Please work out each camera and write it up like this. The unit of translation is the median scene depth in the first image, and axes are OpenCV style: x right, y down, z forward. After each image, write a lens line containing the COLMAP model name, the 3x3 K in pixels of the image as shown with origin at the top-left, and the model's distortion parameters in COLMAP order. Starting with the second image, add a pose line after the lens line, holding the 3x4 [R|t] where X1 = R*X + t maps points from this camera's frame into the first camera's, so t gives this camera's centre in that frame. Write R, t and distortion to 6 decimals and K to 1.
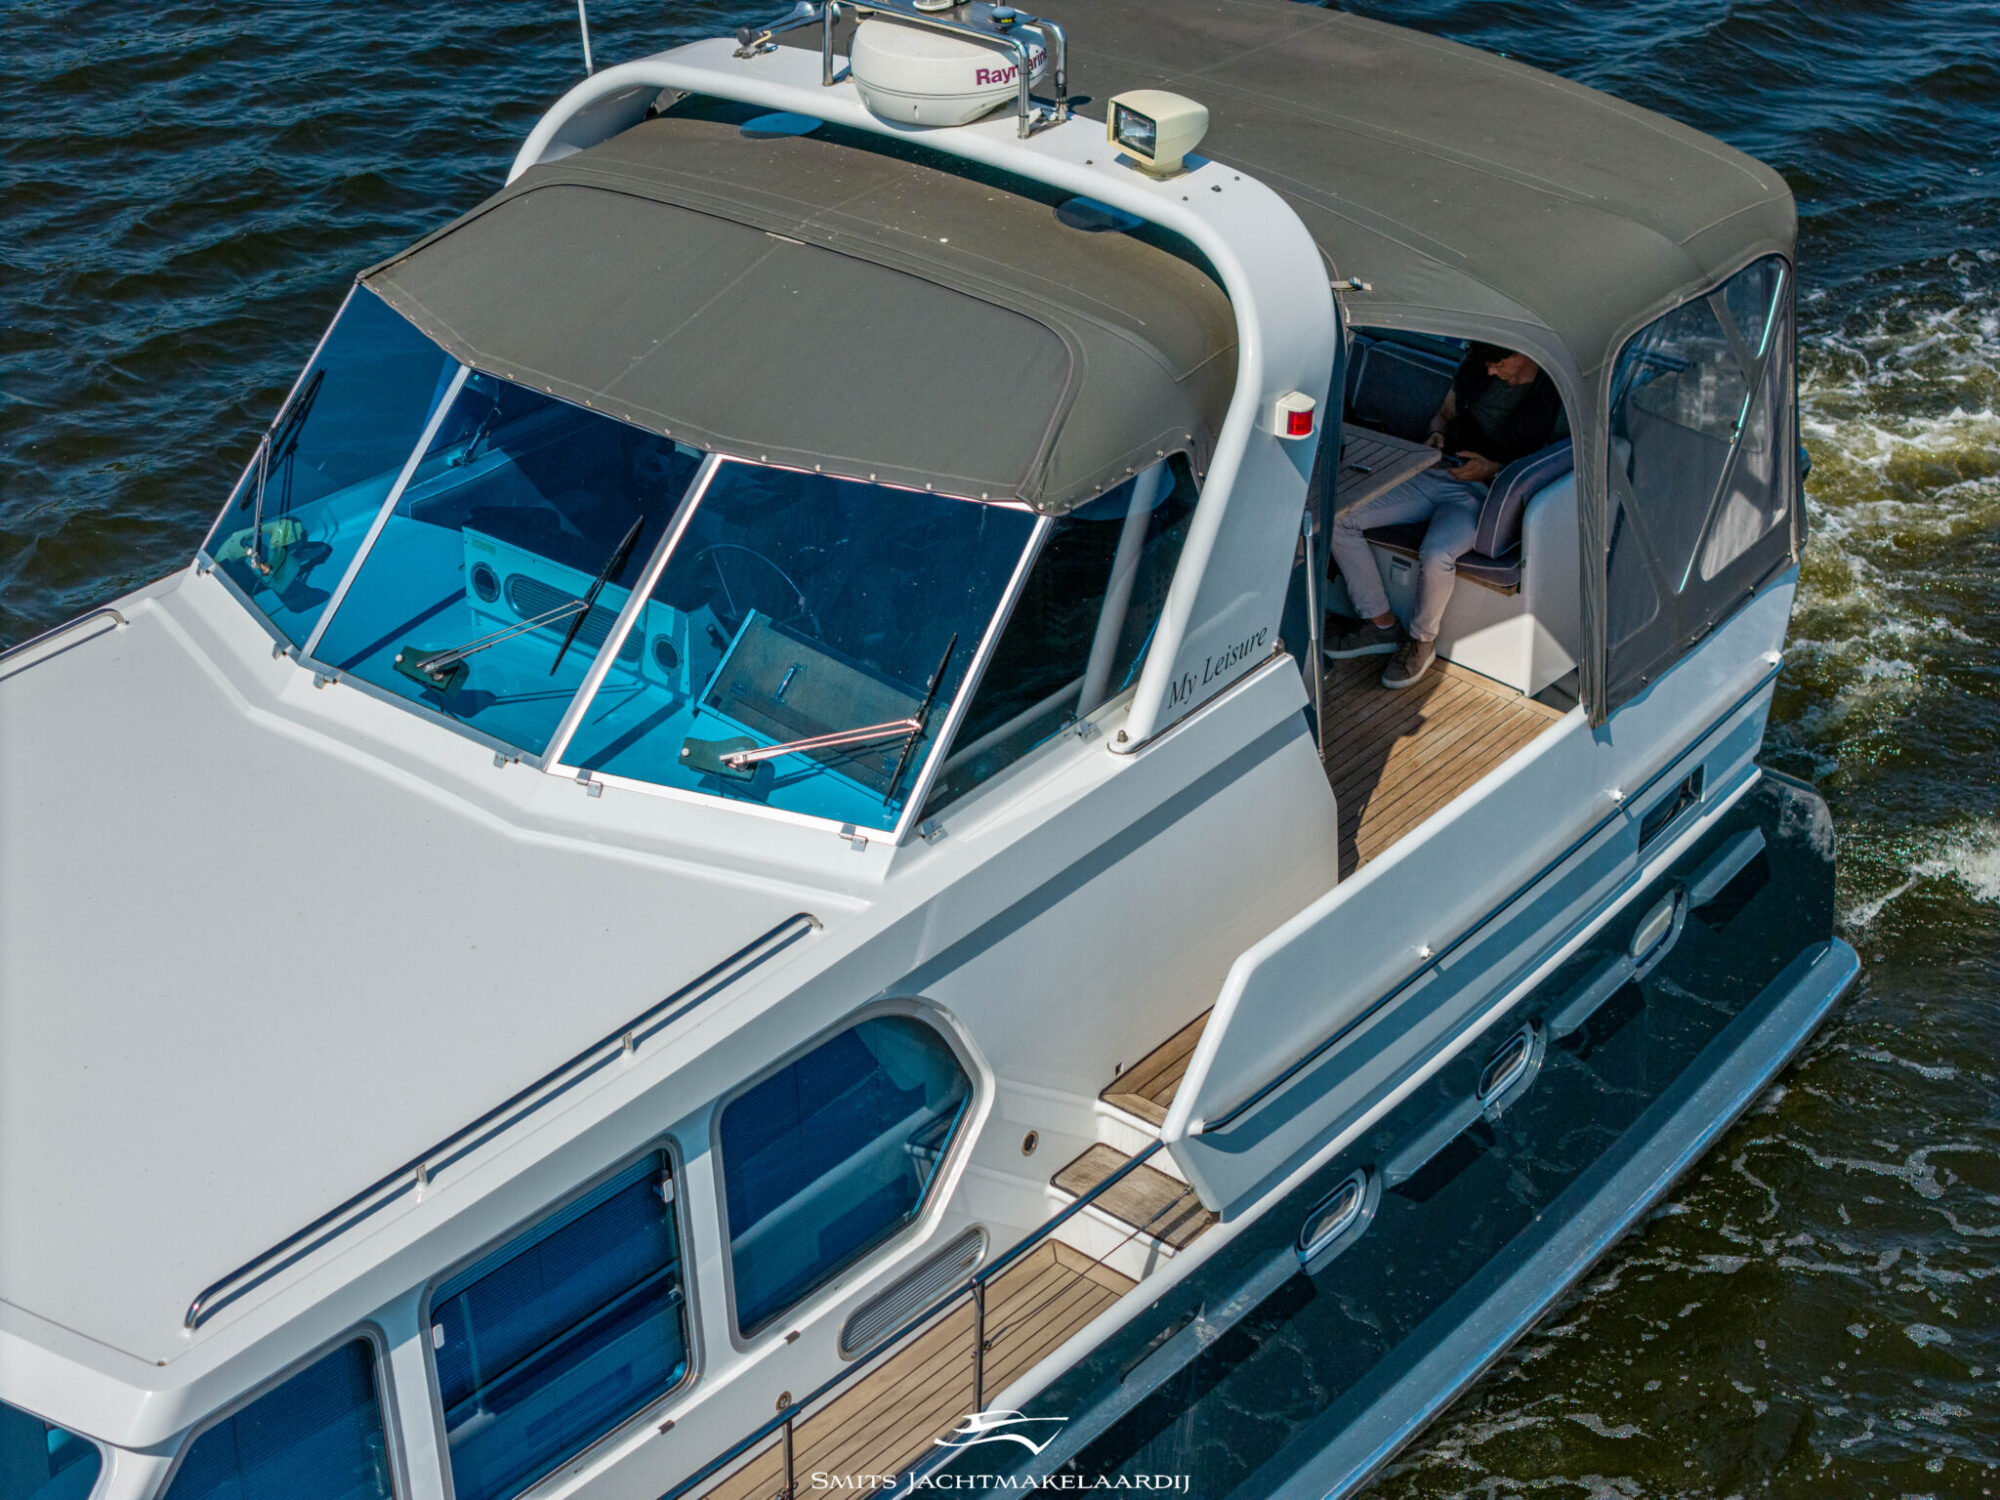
lens RADIAL K [[4046.9, 0, 1000.0], [0, 4046.9, 750.0], [0, 0, 1]] dist [-0.148382, 0.367961]
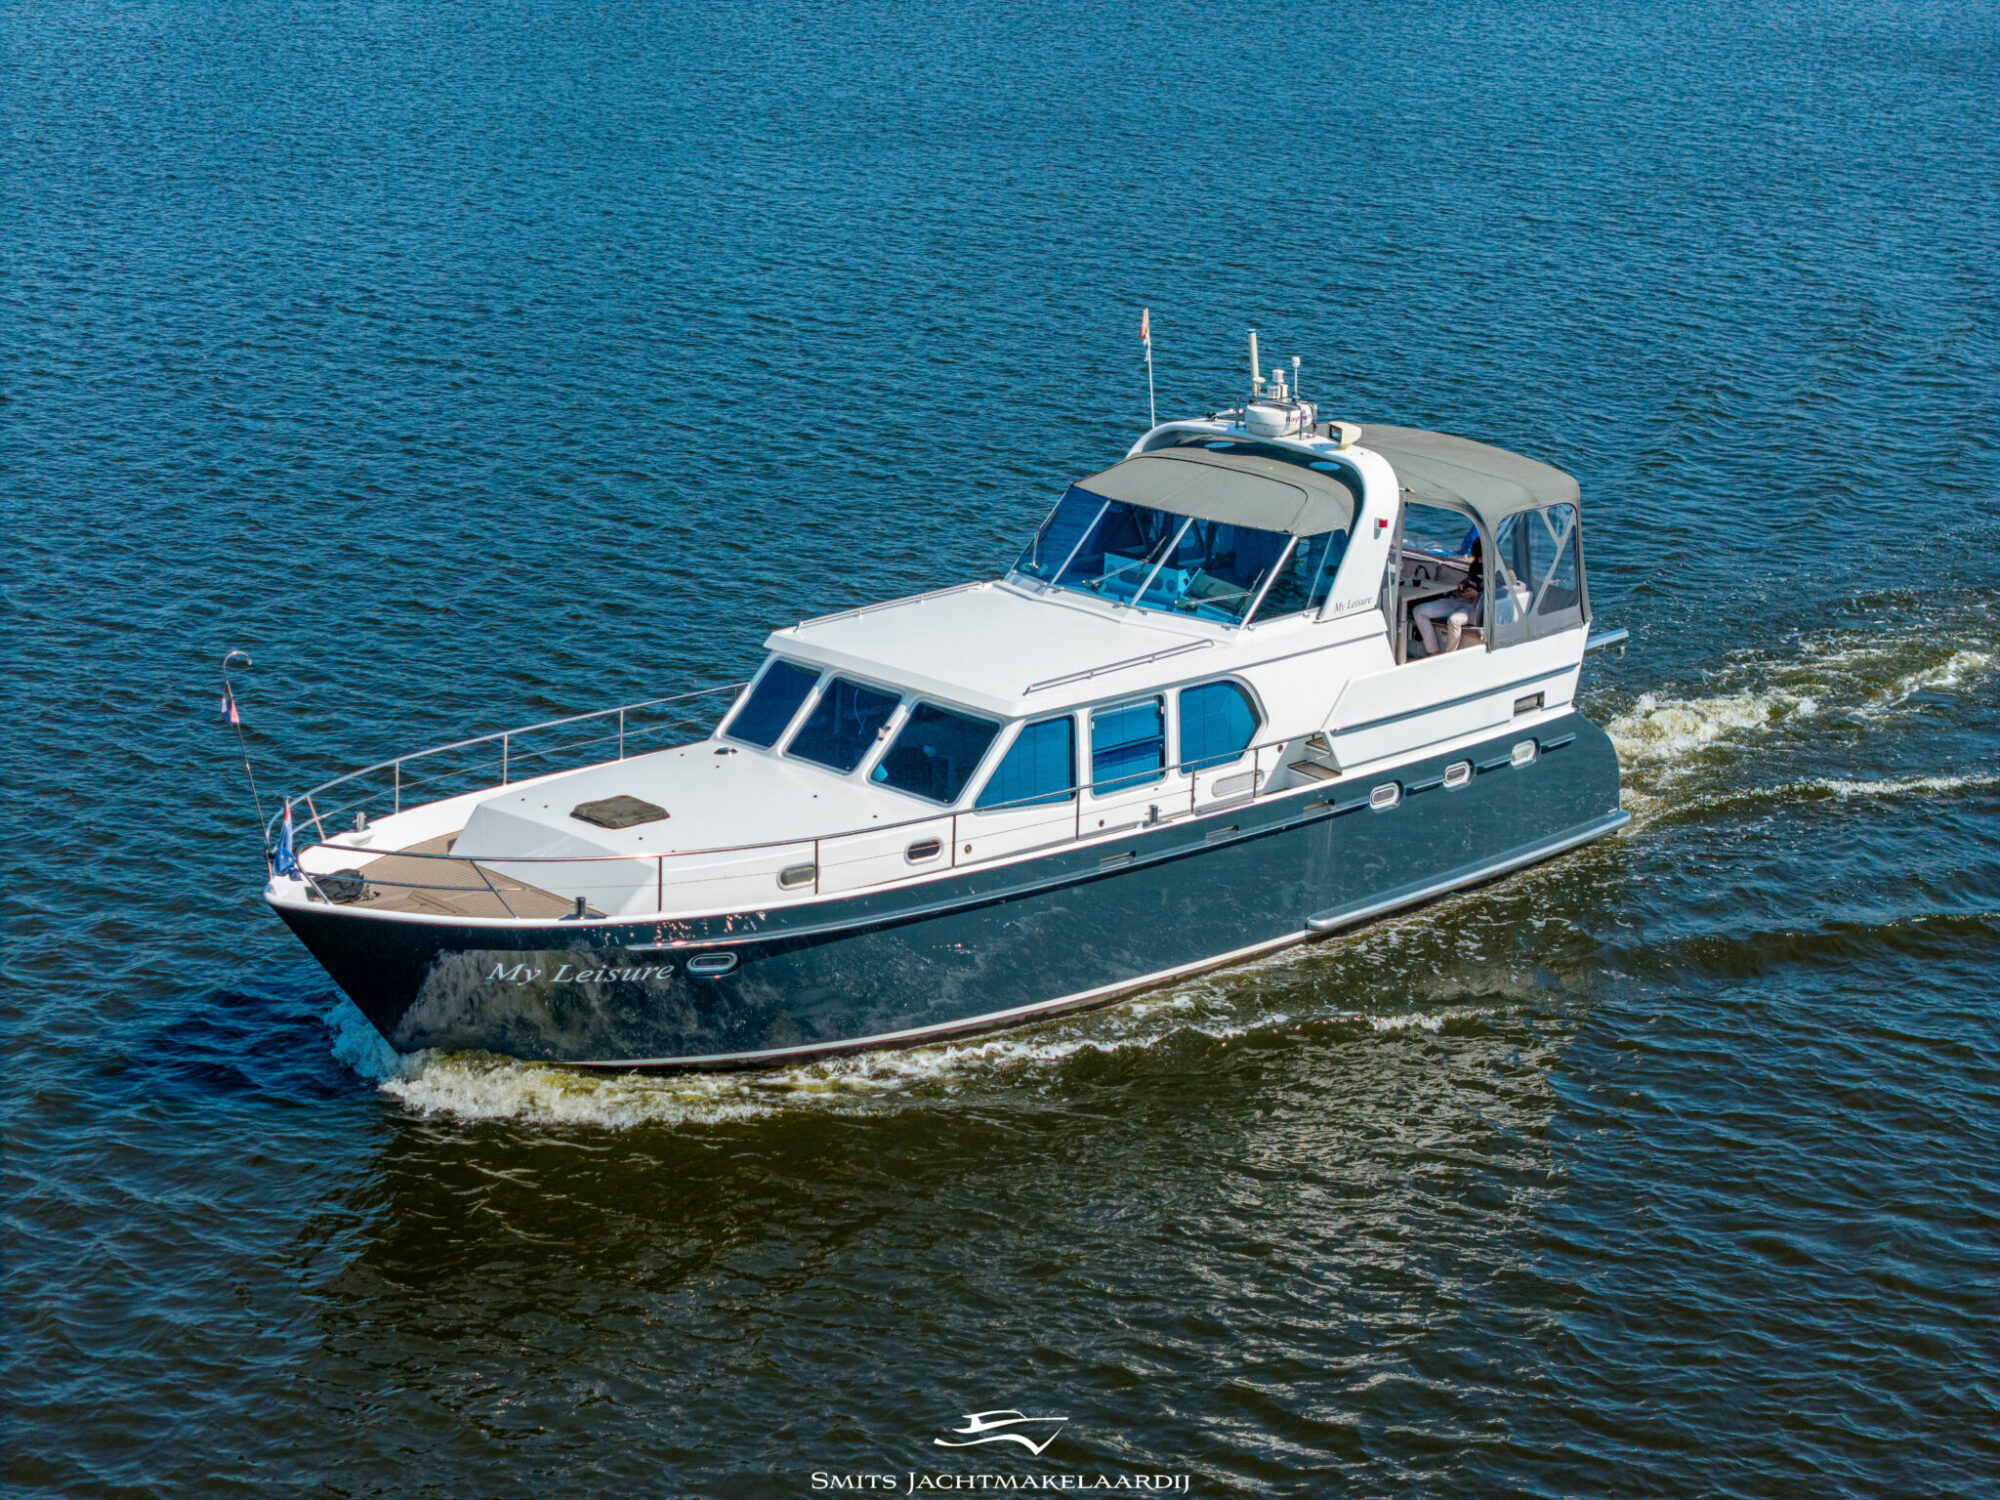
lens RADIAL K [[4046.9, 0, 1000.0], [0, 4046.9, 750.0], [0, 0, 1]] dist [-0.148382, 0.367961]
pose [[0.990955, 0.054293, -0.122720, 0.170866], [-0.079046, 0.975172, -0.206860, 0.739334], [0.108442, 0.214690, 0.970643, -1.952428]]
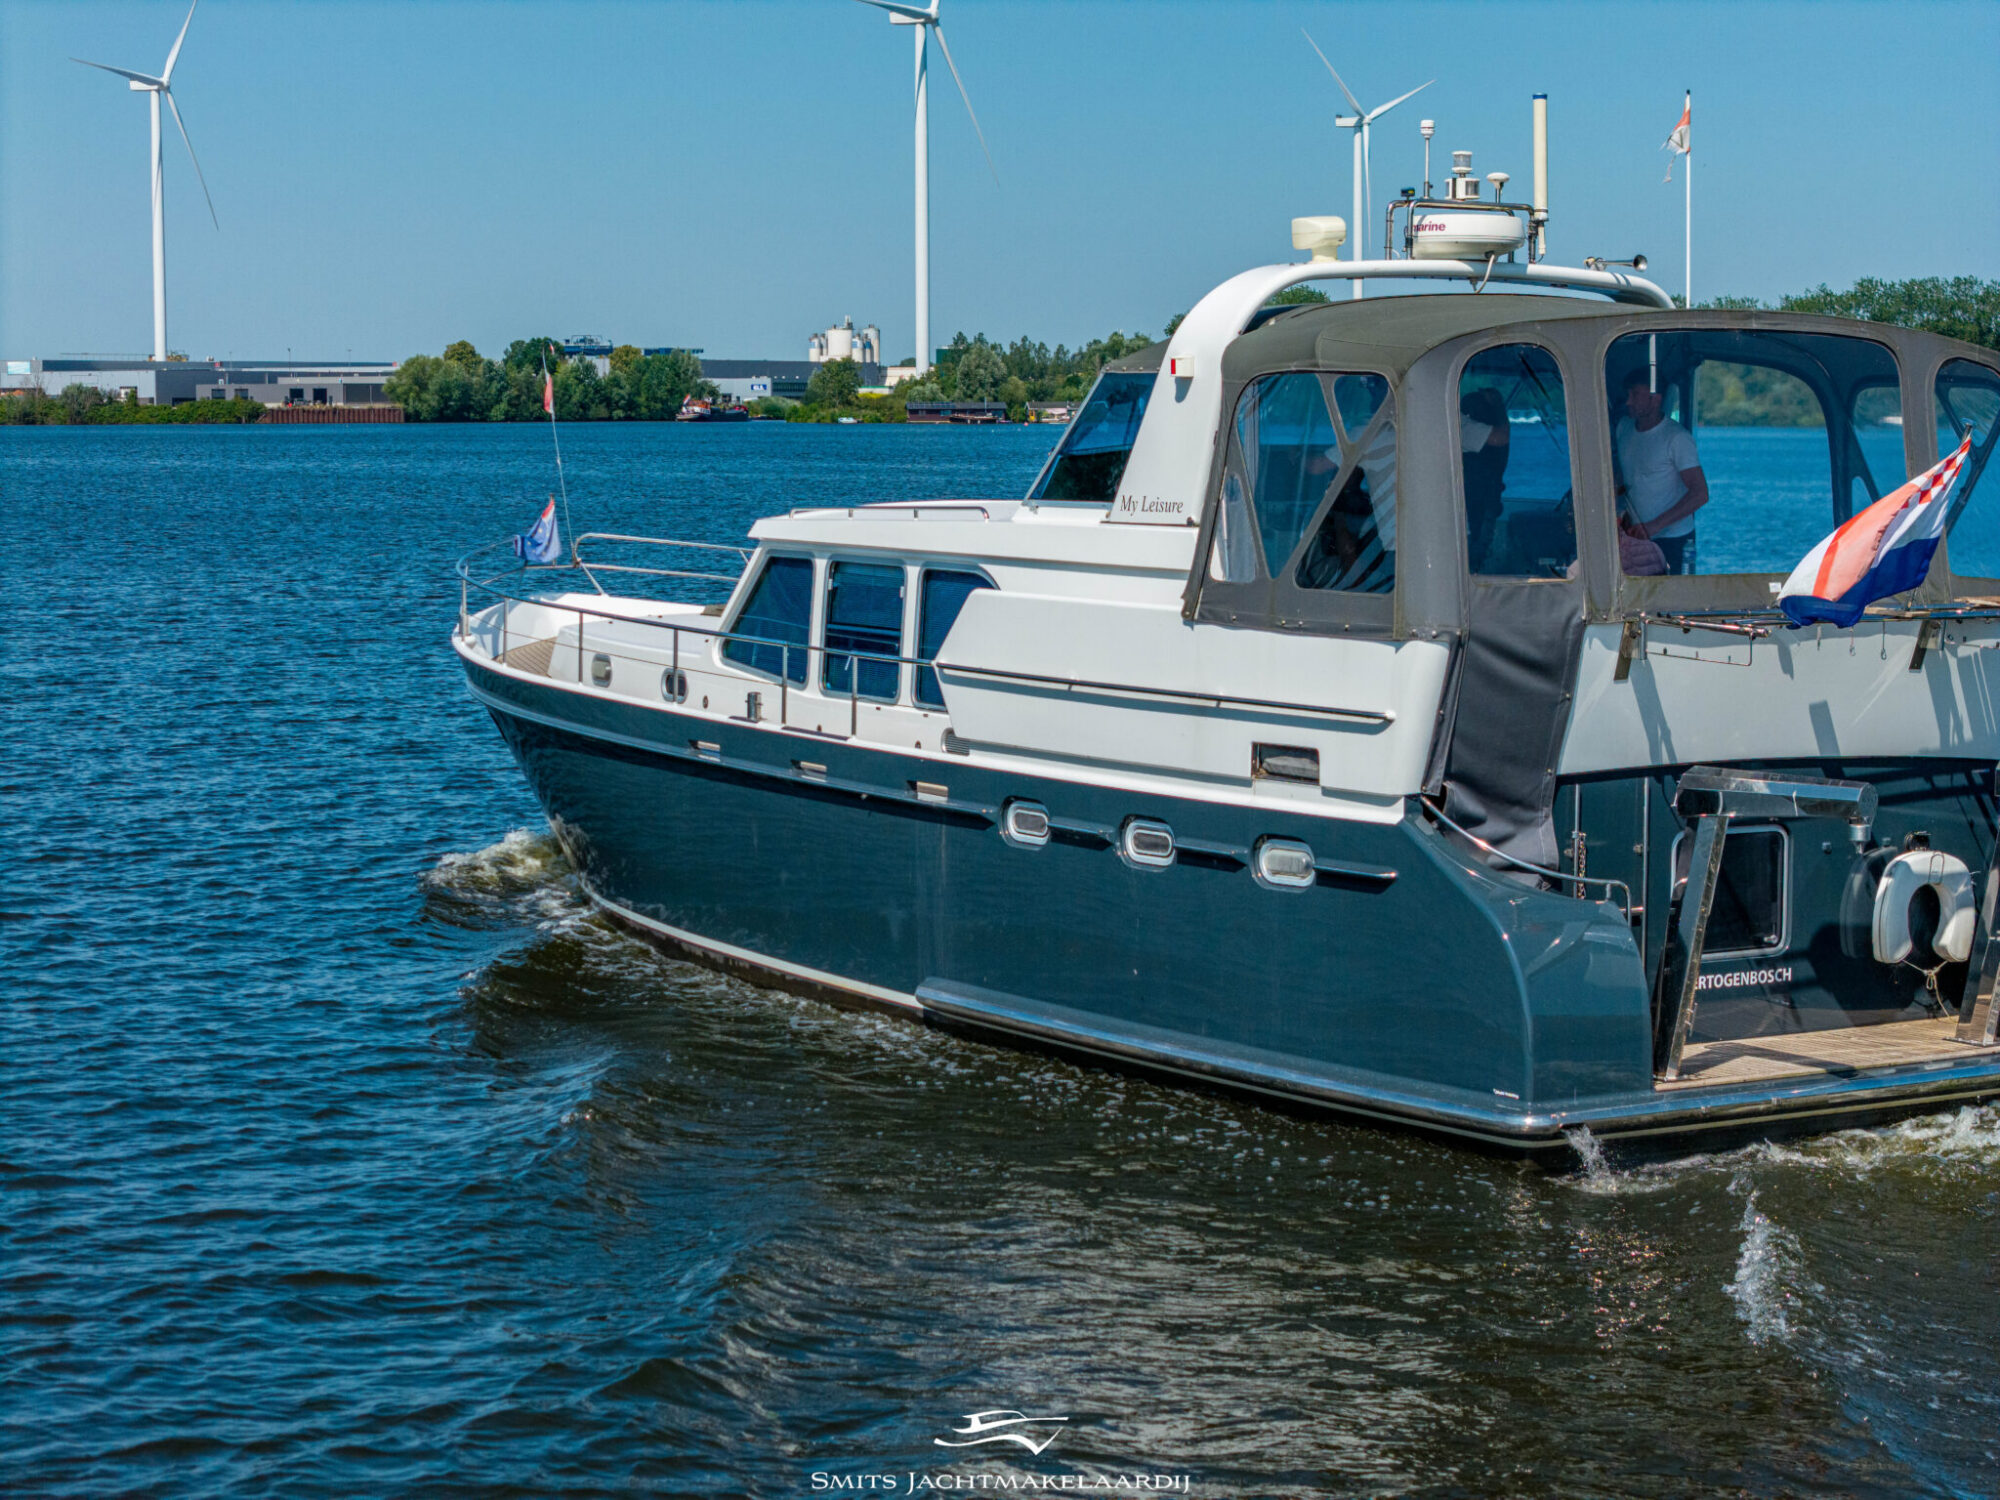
lens RADIAL K [[4046.9, 0, 1000.0], [0, 4046.9, 750.0], [0, 0, 1]] dist [-0.148382, 0.367961]
pose [[-0.325869, 0.086981, -0.941405, 1.726415], [-0.445029, 0.864426, 0.233916, -0.308184], [0.834122, 0.495178, -0.242981, 1.435257]]
